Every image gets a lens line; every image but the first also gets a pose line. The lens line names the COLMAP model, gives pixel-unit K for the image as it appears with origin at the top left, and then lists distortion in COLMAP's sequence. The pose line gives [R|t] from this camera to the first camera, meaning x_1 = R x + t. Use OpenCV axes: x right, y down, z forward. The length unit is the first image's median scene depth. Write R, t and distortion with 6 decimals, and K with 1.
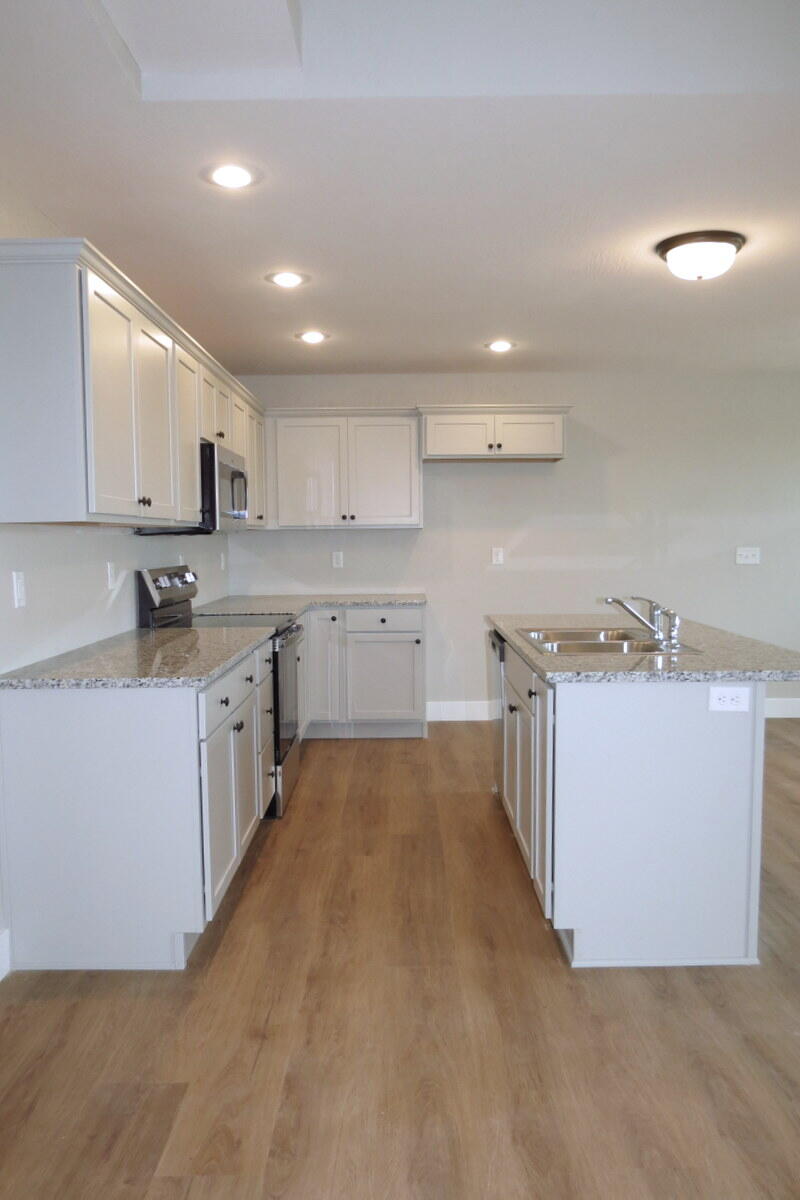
lens RADIAL K [[873.9, 0, 400.0], [0, 873.9, 600.0], [0, 0, 1]] dist [0.000816, 0.000241]
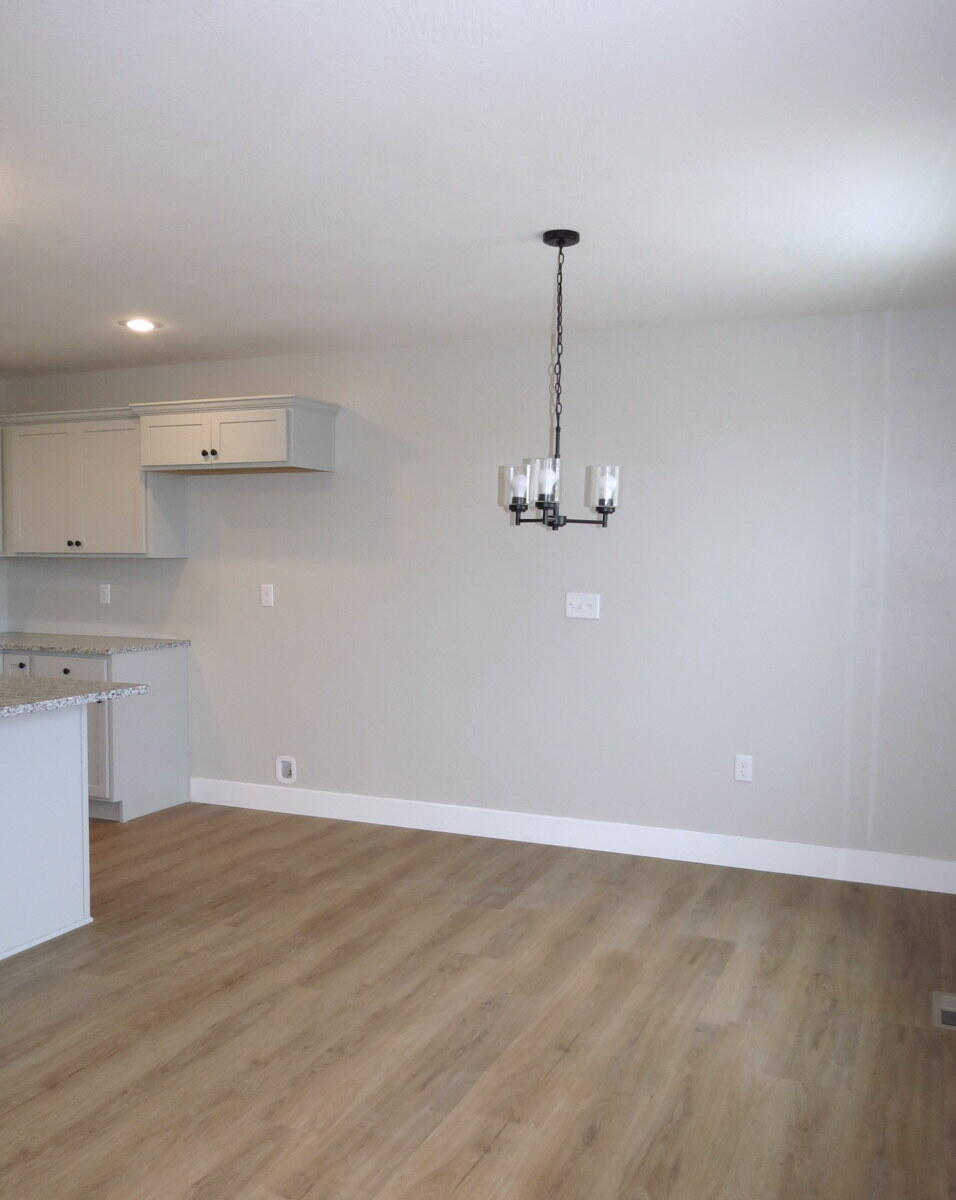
lens RADIAL K [[1088.0, 0, 478.0], [0, 1088.0, 600.0], [0, 0, 1]] dist [-0.011201, -0.004507]
pose [[0.914051, 0.029170, -0.404548, 0.715898], [-0.043985, 0.998657, -0.027375, -0.030930], [0.403206, 0.042817, 0.914107, 0.226091]]
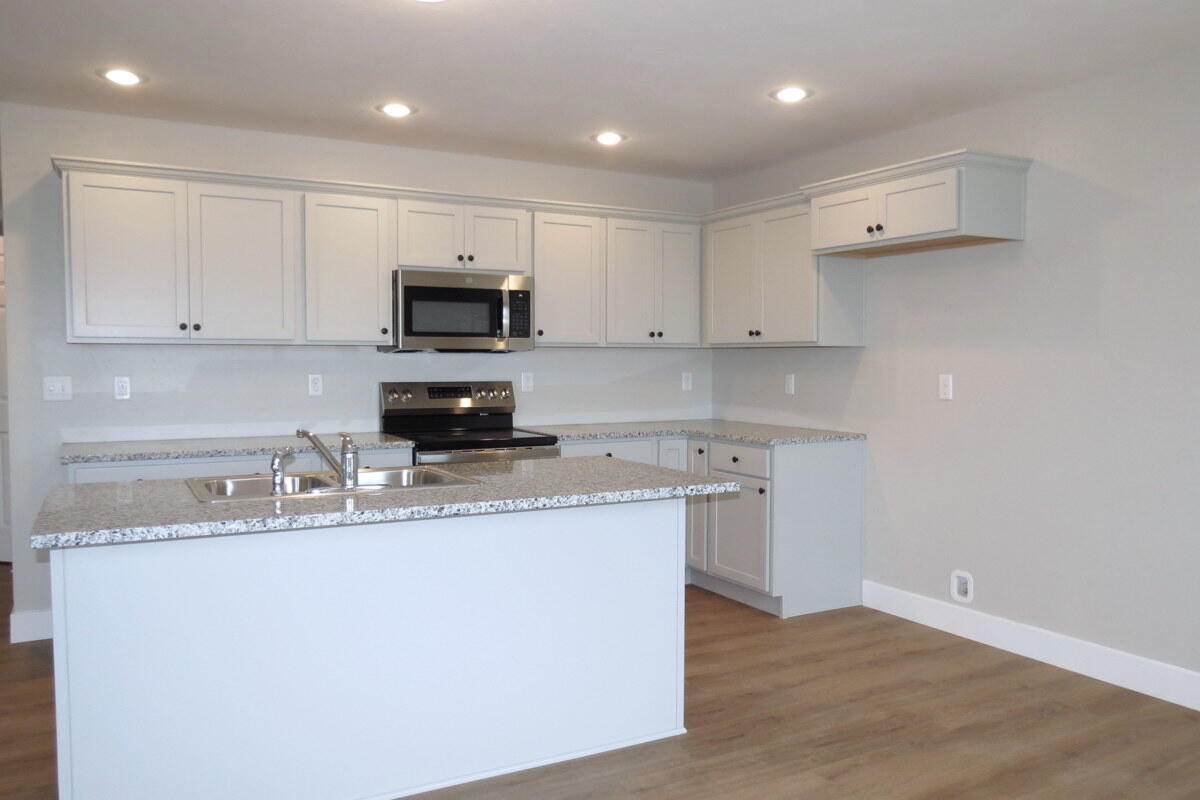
lens RADIAL K [[938.9, 0, 600.0], [0, 938.9, 400.0], [0, 0, 1]] dist [-0.014435, -0.008759]
pose [[0.482053, 0.047239, -0.874868, 0.665055], [-0.072272, 0.997286, 0.014028, -0.034114], [0.873156, 0.056466, 0.484159, 0.452900]]
